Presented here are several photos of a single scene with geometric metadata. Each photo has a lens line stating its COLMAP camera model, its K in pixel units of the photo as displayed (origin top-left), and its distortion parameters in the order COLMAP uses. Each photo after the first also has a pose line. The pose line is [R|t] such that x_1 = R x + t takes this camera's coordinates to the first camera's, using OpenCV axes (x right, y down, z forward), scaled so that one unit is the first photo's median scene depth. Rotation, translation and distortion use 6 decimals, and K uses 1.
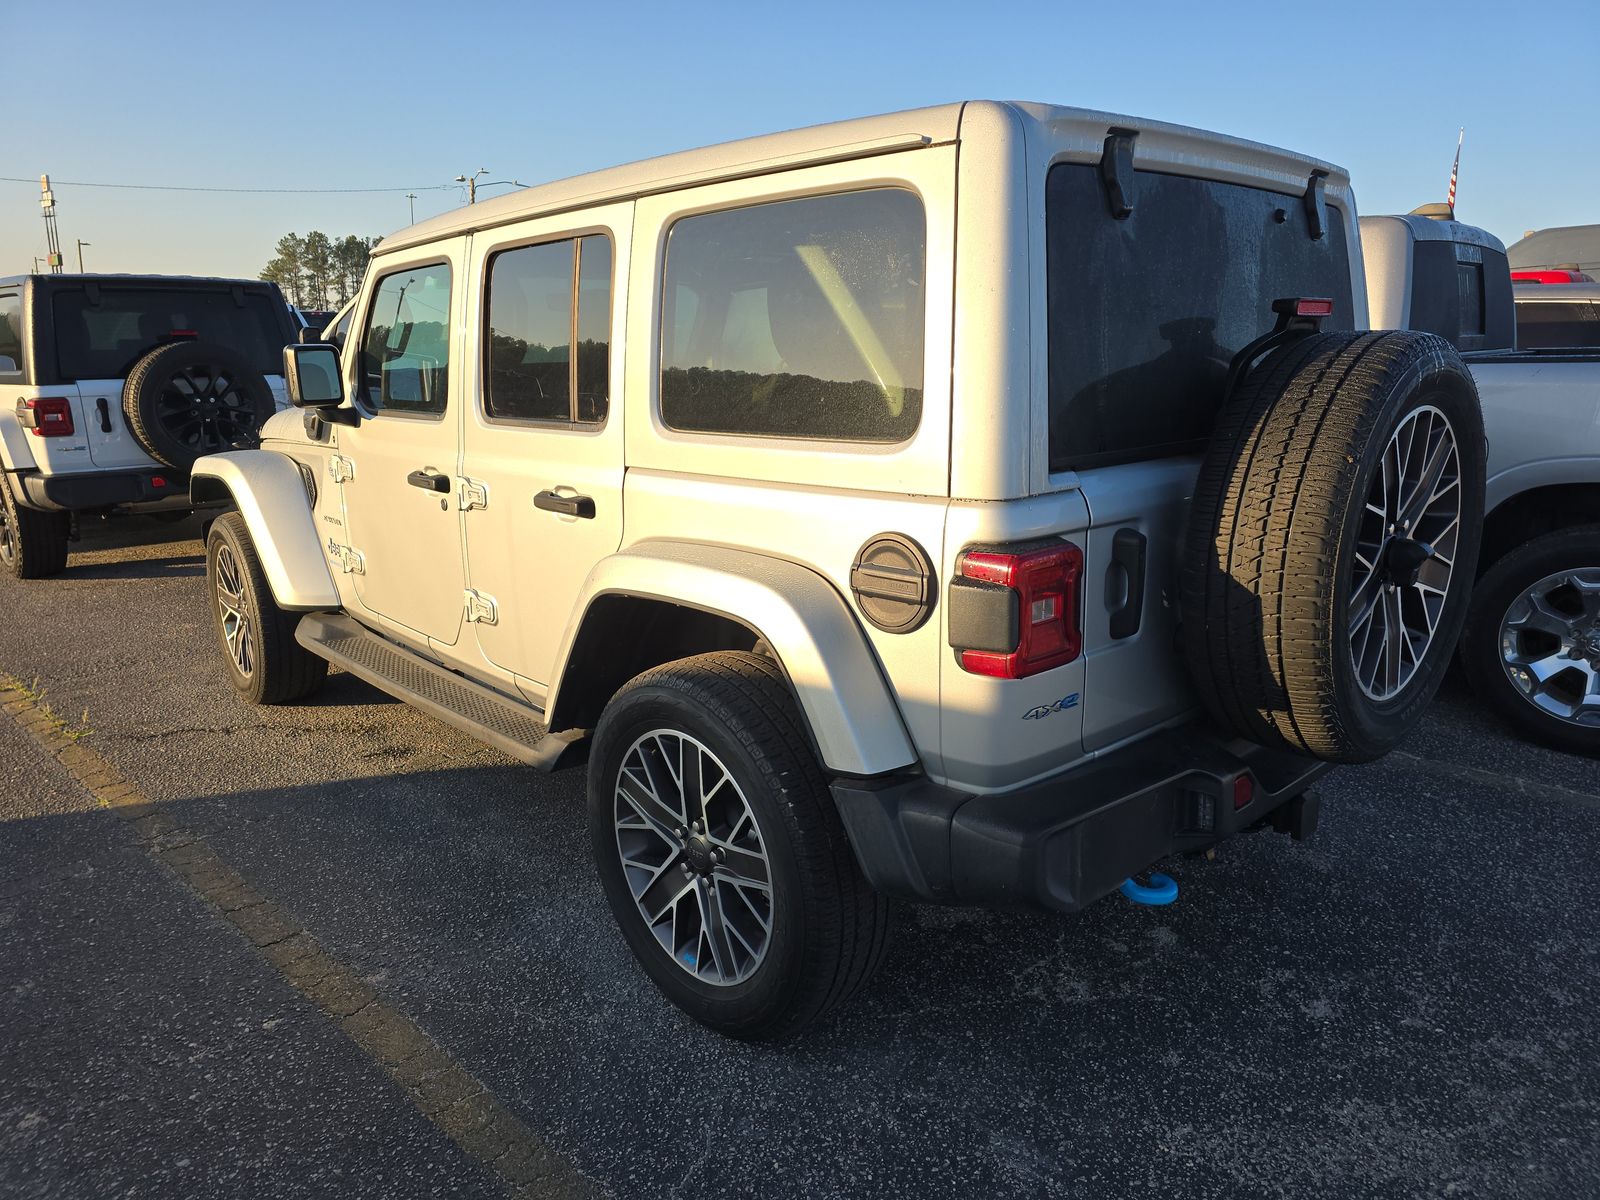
lens RADIAL K [[1201.0, 0, 799.8], [0, 1201.0, 581.0], [0, 0, 1]] dist [0.003484, 0.000481]
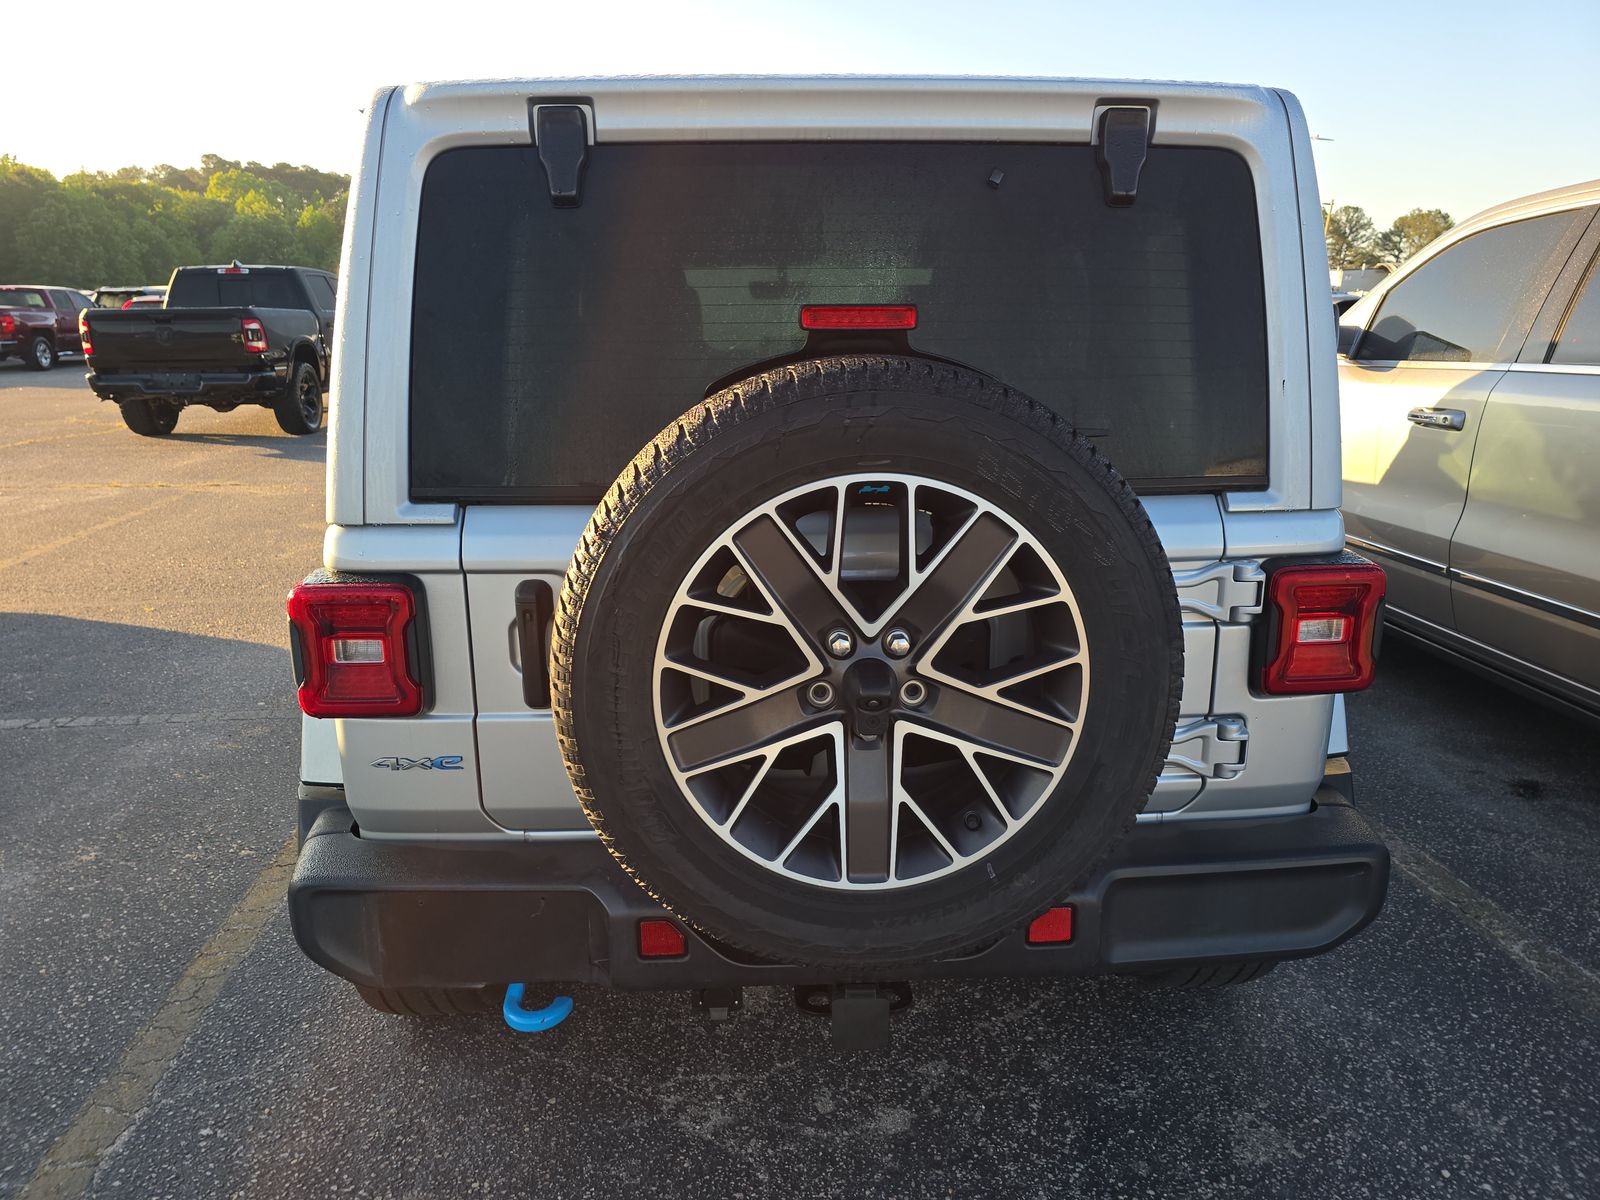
lens RADIAL K [[1062.0, 0, 811.2], [0, 1062.0, 610.7], [0, 0, 1]] dist [0.001704, -0.000678]
pose [[0.747365, 0.160583, -0.644716, 0.732160], [-0.154695, 0.985742, 0.066199, -0.083420], [0.646154, 0.050259, 0.761550, 0.457065]]
